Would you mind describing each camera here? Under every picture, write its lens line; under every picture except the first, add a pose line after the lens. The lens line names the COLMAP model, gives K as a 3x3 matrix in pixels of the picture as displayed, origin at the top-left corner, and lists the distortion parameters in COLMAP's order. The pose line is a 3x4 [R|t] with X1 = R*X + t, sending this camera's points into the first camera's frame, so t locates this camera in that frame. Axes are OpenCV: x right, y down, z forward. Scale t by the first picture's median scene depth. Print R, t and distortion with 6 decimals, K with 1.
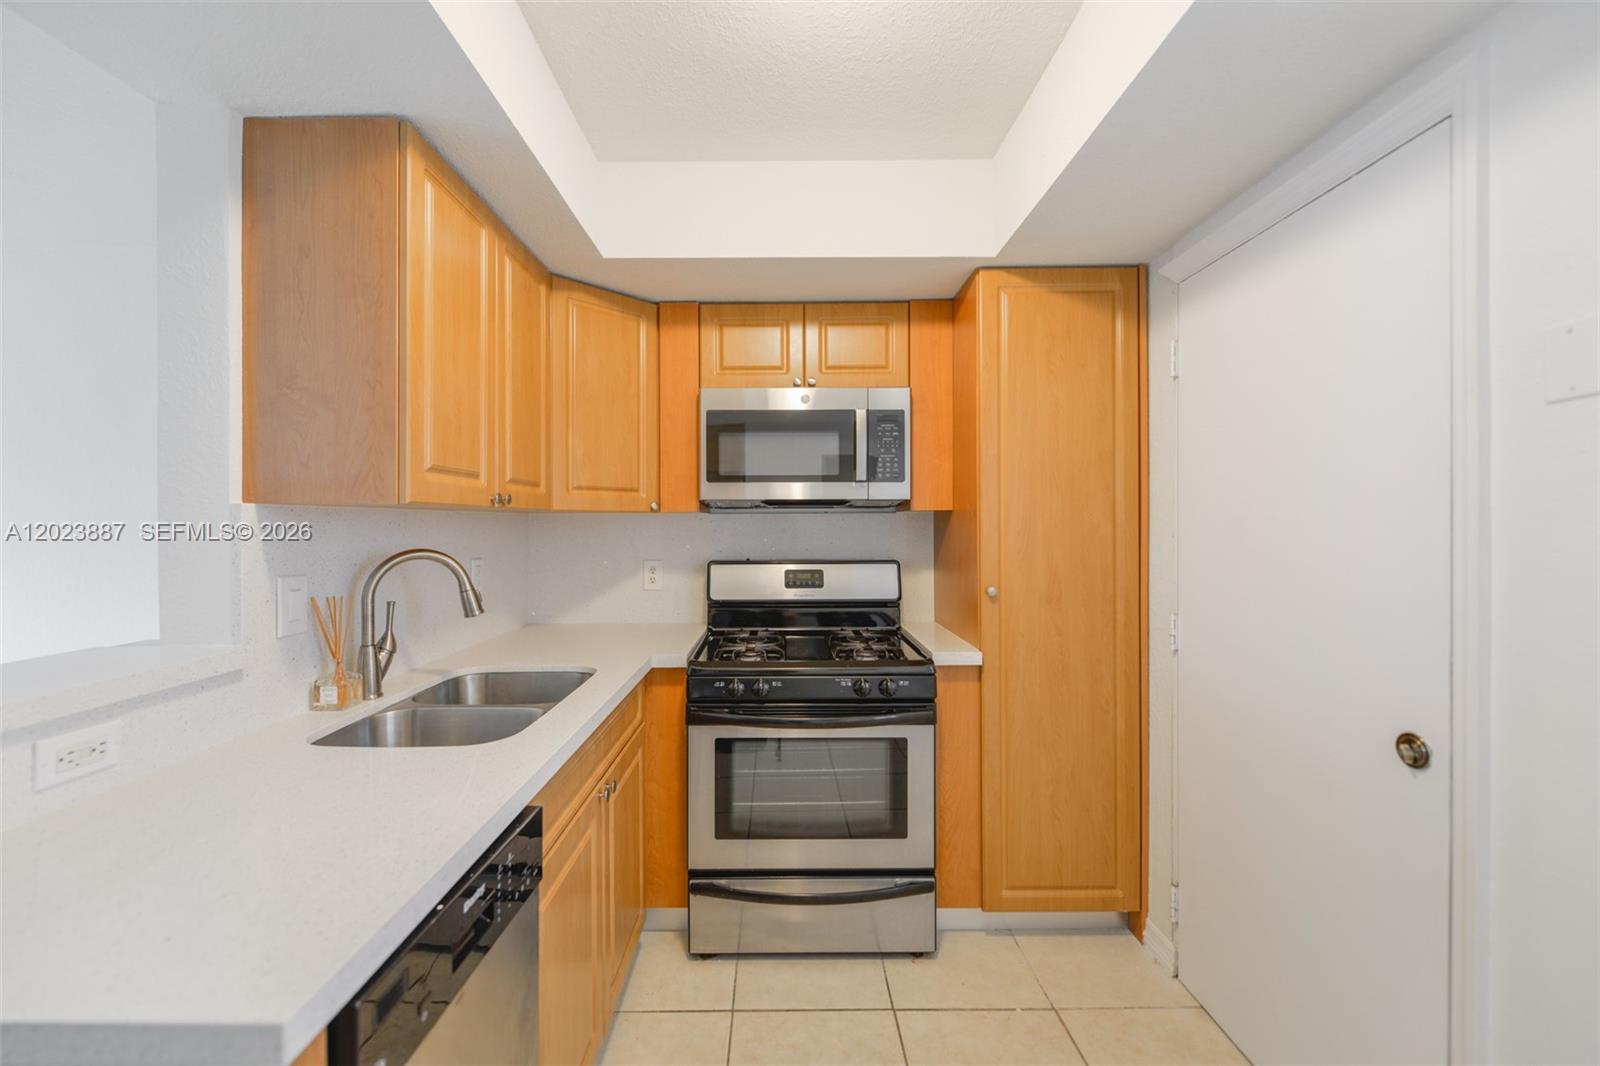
lens RADIAL K [[633.2, 0, 800.0], [0, 633.2, 527.8], [0, 0, 1]] dist [0.002262, -0.000947]
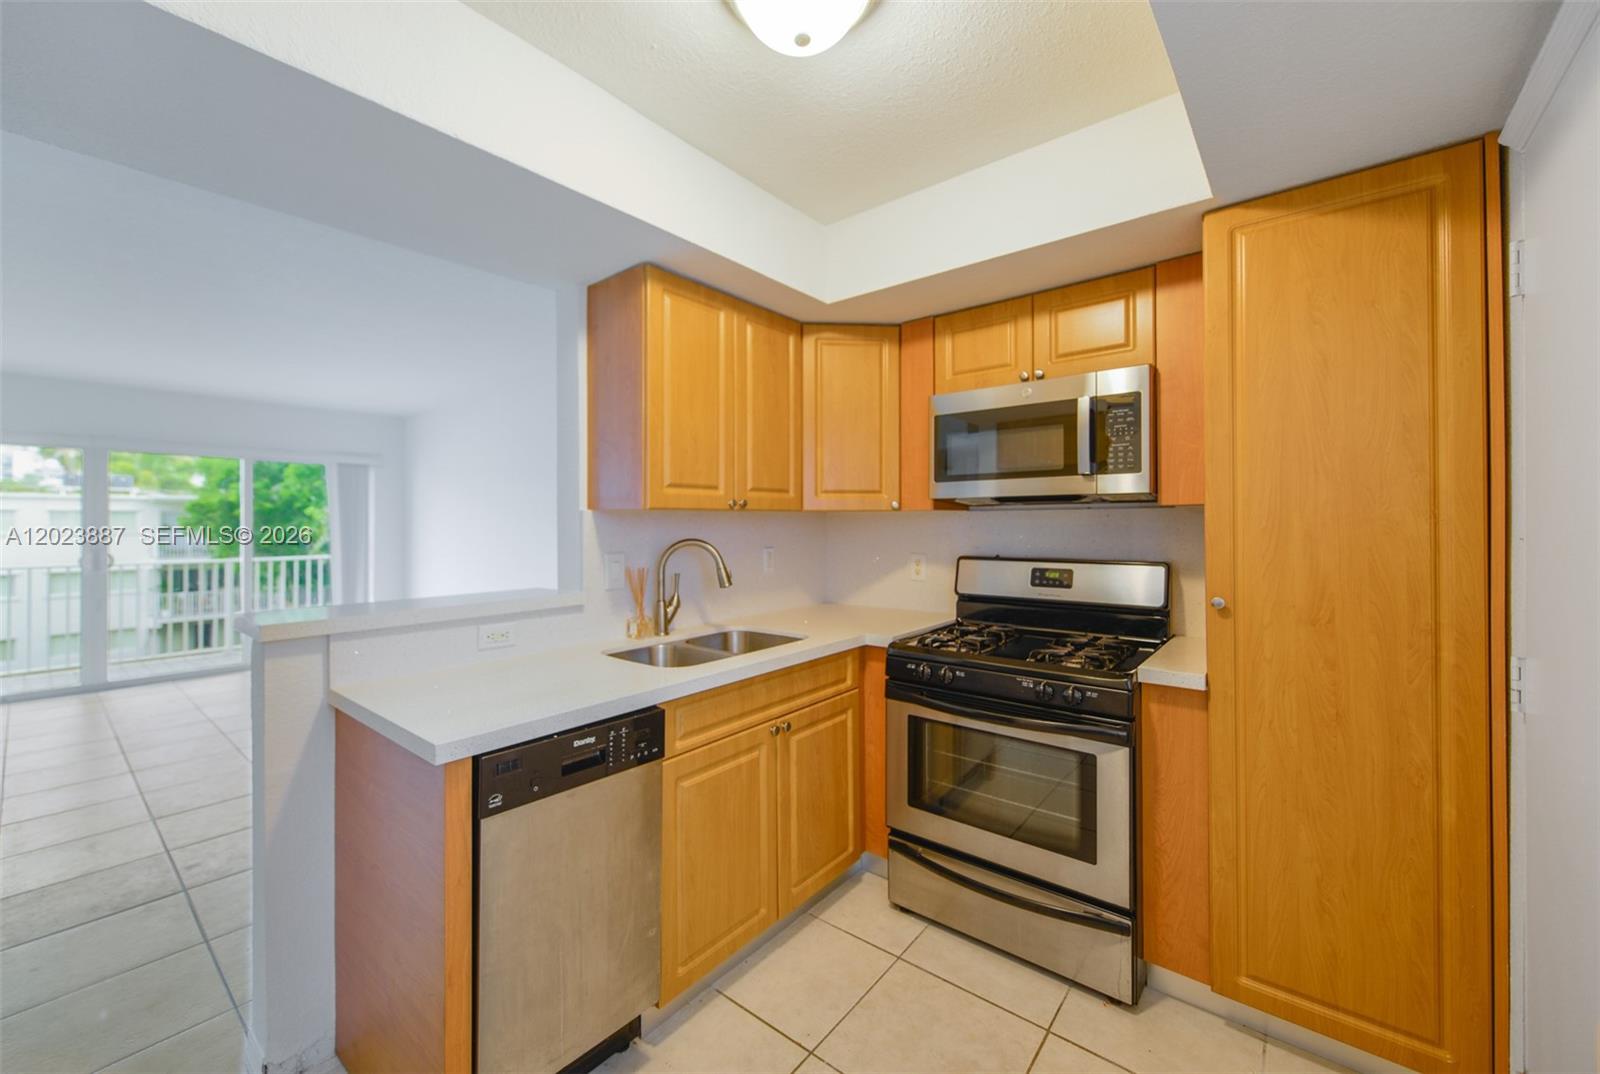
lens RADIAL K [[633.2, 0, 787.4], [0, 633.2, 521.4], [0, 0, 1]] dist [0.002262, -0.000947]
pose [[0.770943, -0.001415, -0.636902, 0.391689], [-0.001205, 0.999992, -0.003681, -0.001302], [0.636903, 0.003606, 0.770936, 0.010102]]
